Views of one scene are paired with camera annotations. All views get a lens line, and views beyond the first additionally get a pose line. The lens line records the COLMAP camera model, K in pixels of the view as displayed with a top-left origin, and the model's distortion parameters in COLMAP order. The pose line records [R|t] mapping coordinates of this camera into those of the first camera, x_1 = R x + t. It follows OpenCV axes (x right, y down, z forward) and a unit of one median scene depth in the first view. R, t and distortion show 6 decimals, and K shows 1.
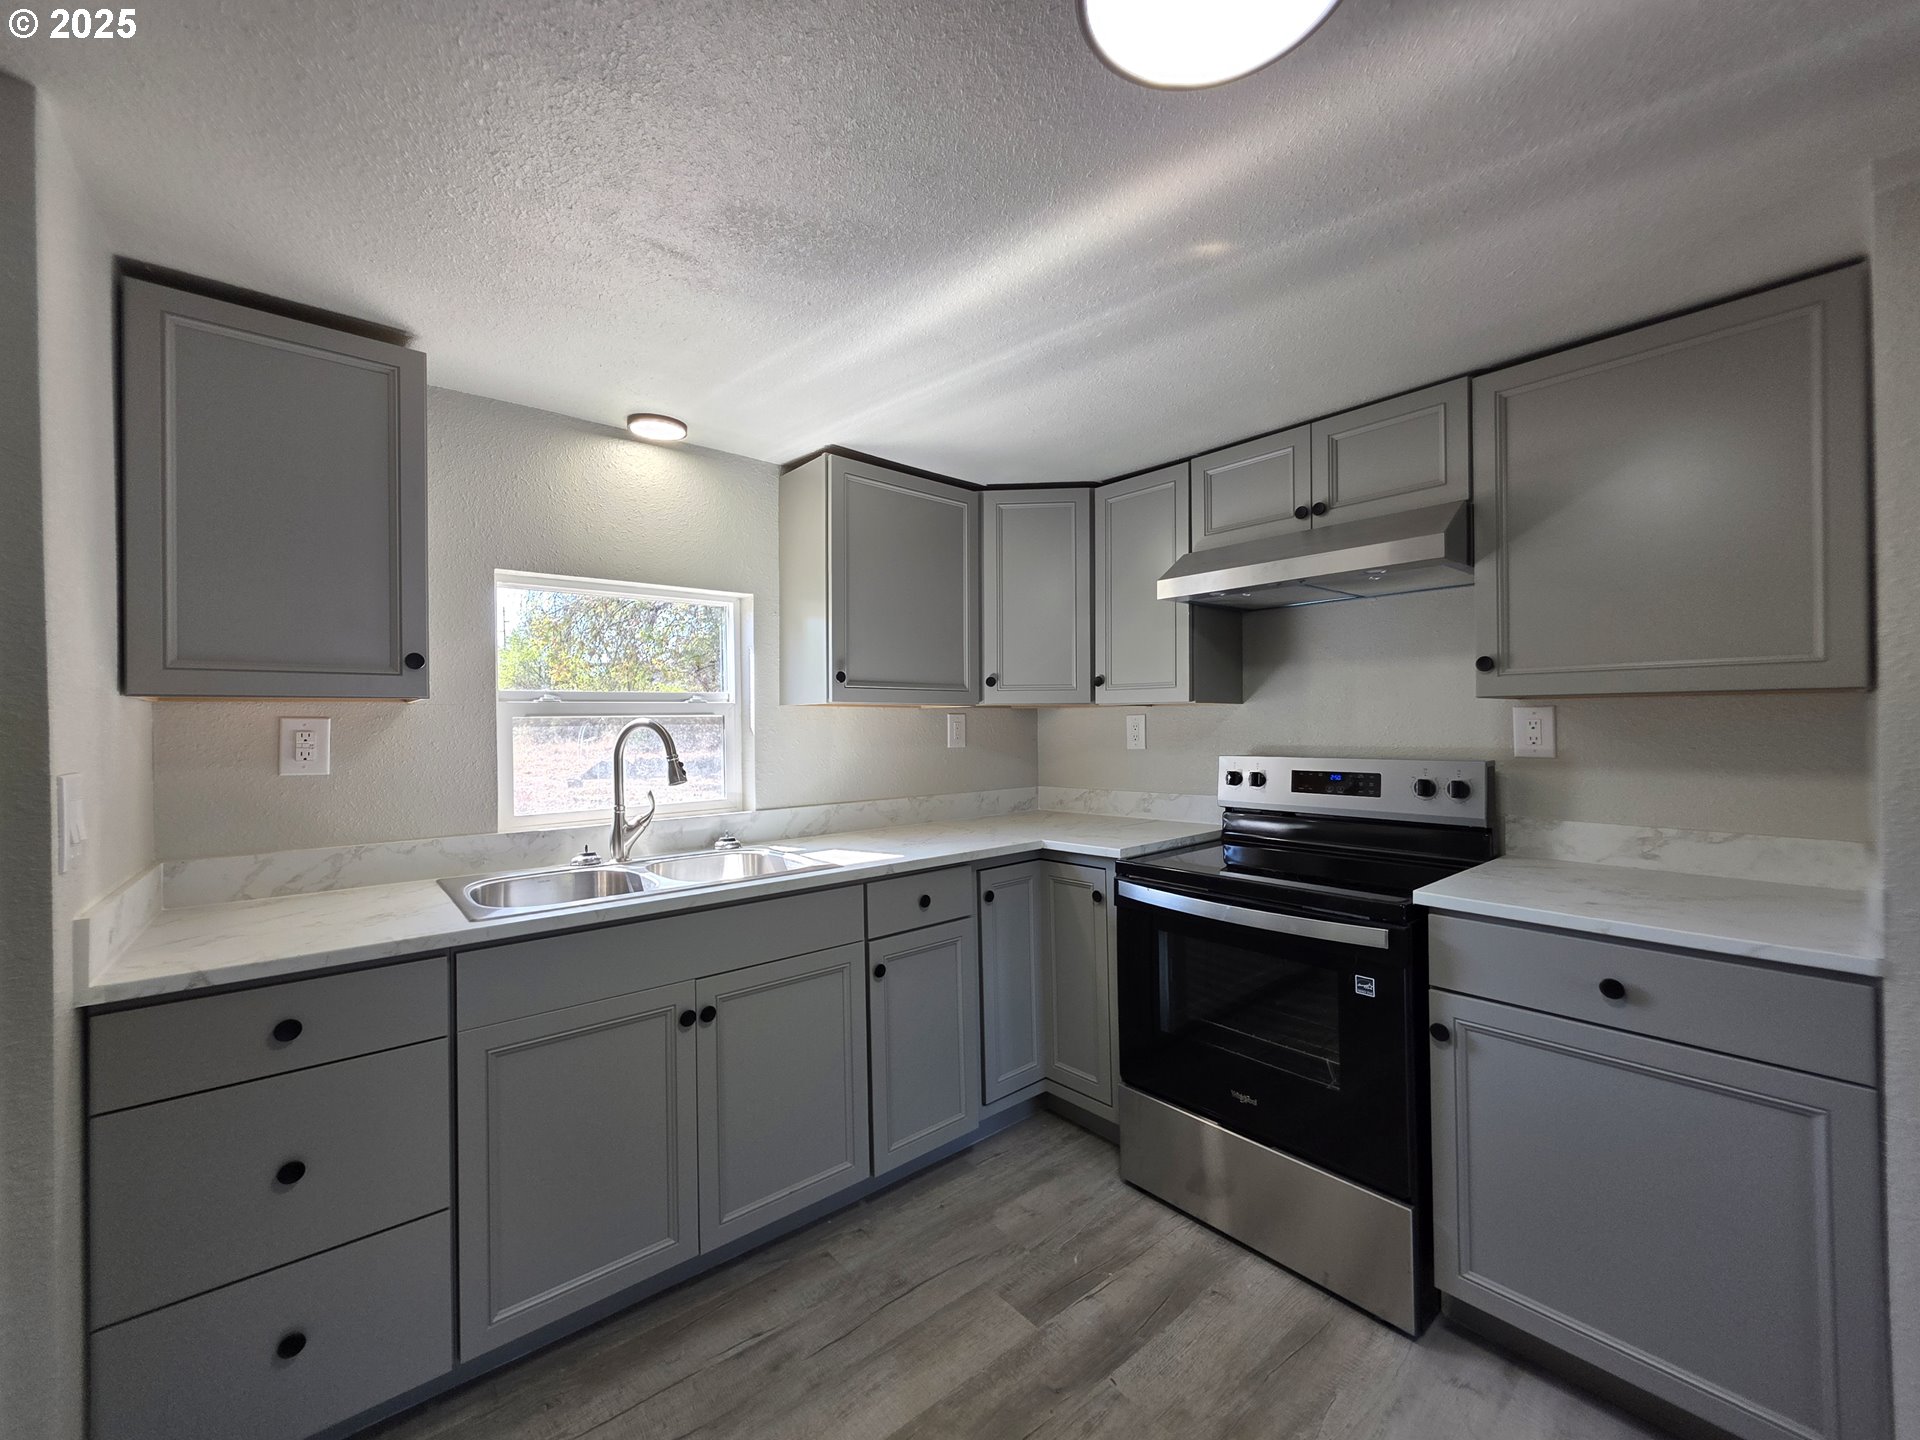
lens RADIAL K [[766.8, 0, 964.4], [0, 766.8, 718.8], [0, 0, 1]] dist [-0.001568, 0.000060]
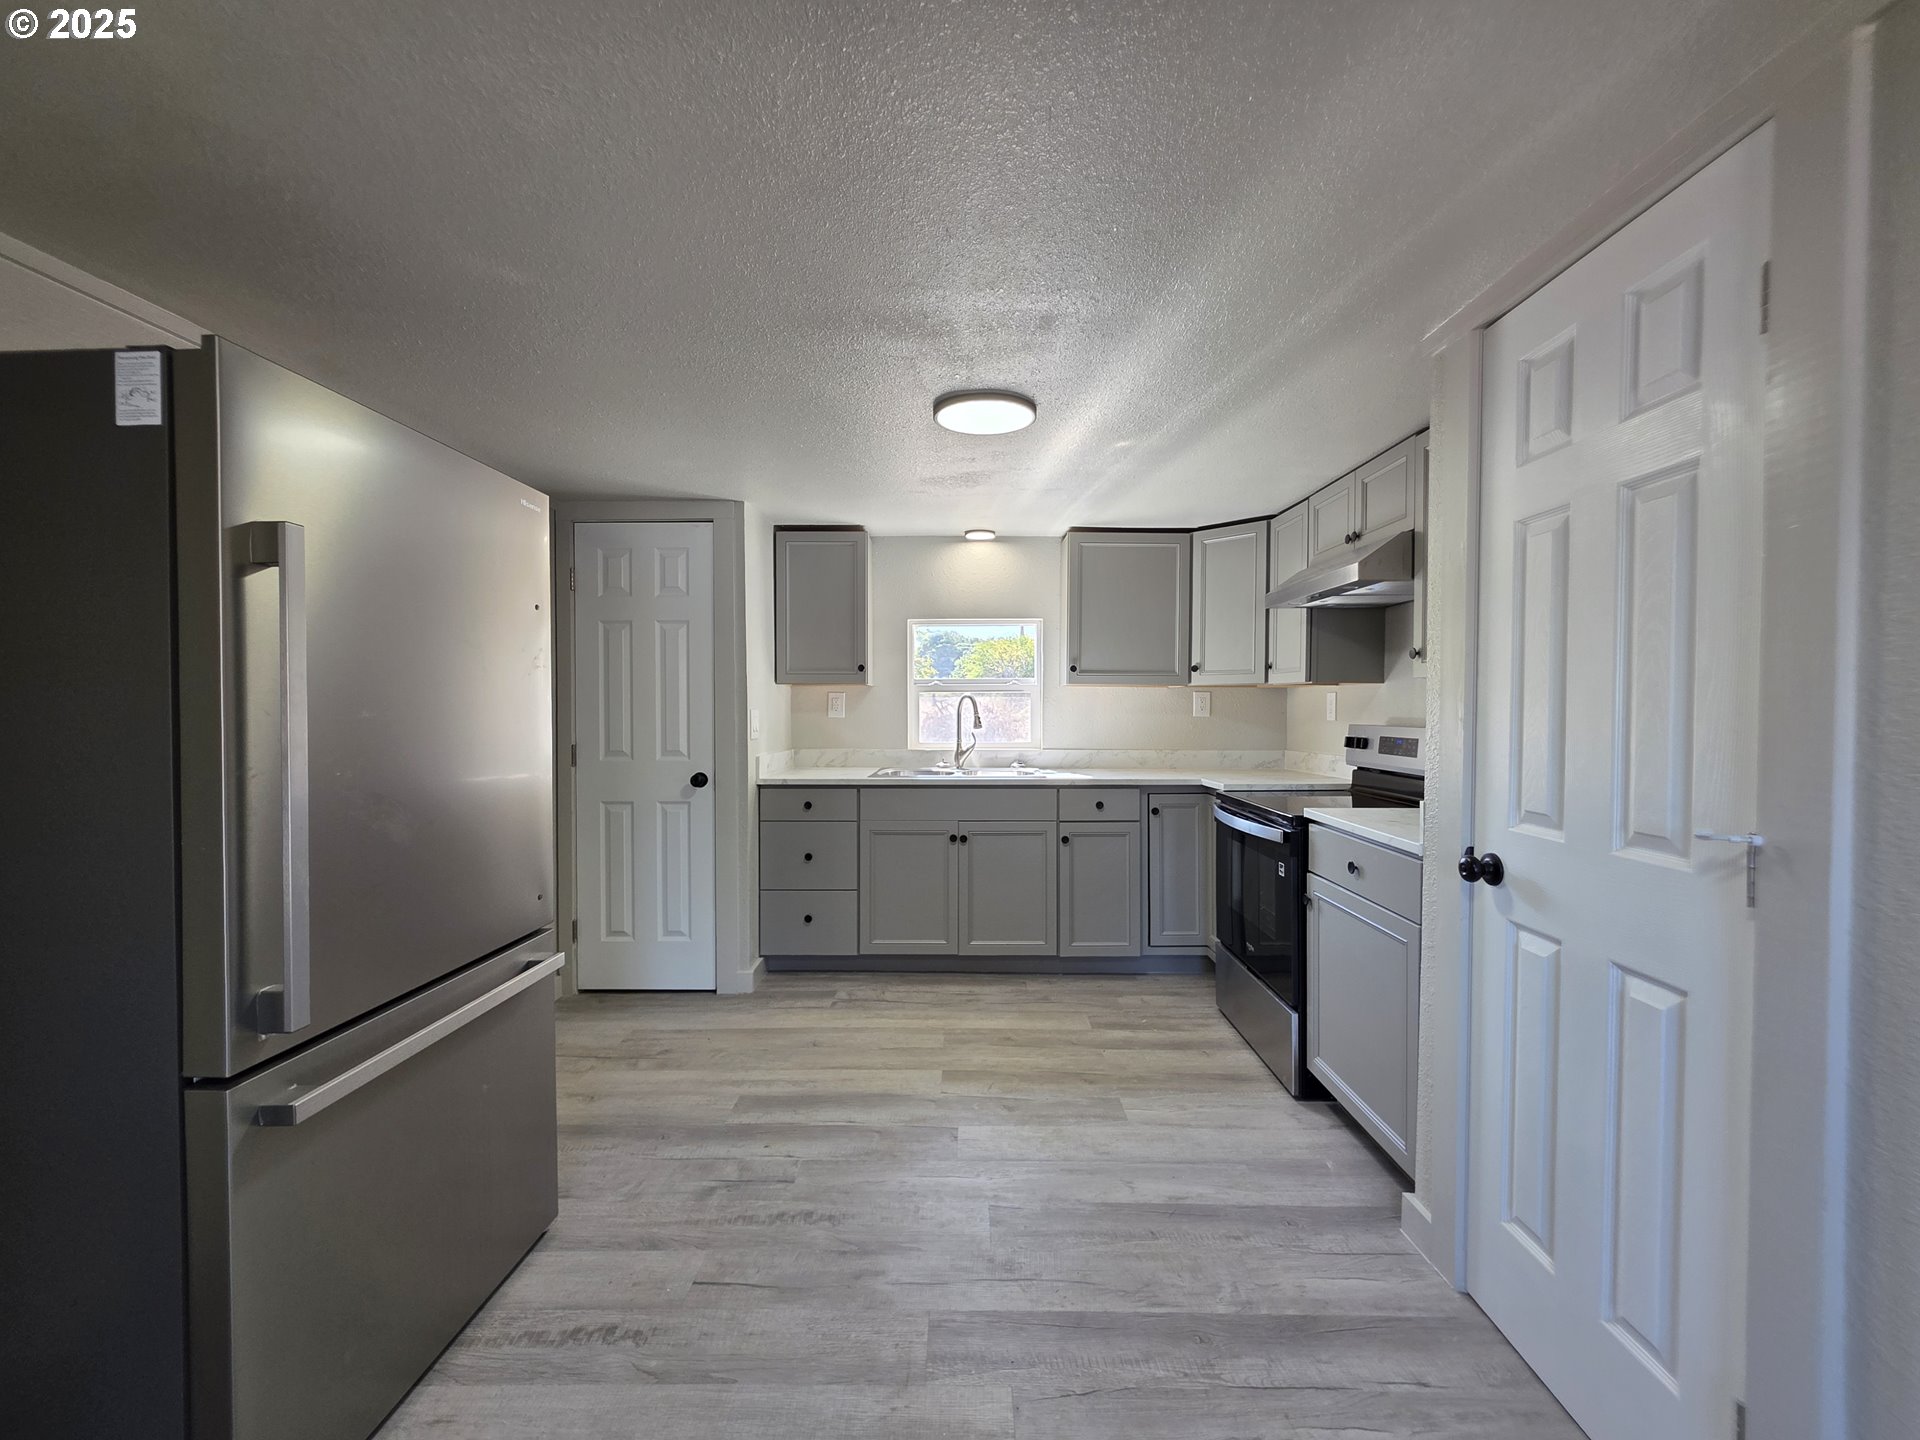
lens RADIAL K [[774.5, 0, 965.0], [0, 774.5, 717.1], [0, 0, 1]] dist [-0.000570, -0.000304]
pose [[0.762150, 0.022200, -0.647020, 0.852024], [-0.005847, 0.999607, 0.027410, 0.005636], [0.647374, -0.017107, 0.761980, -0.477907]]
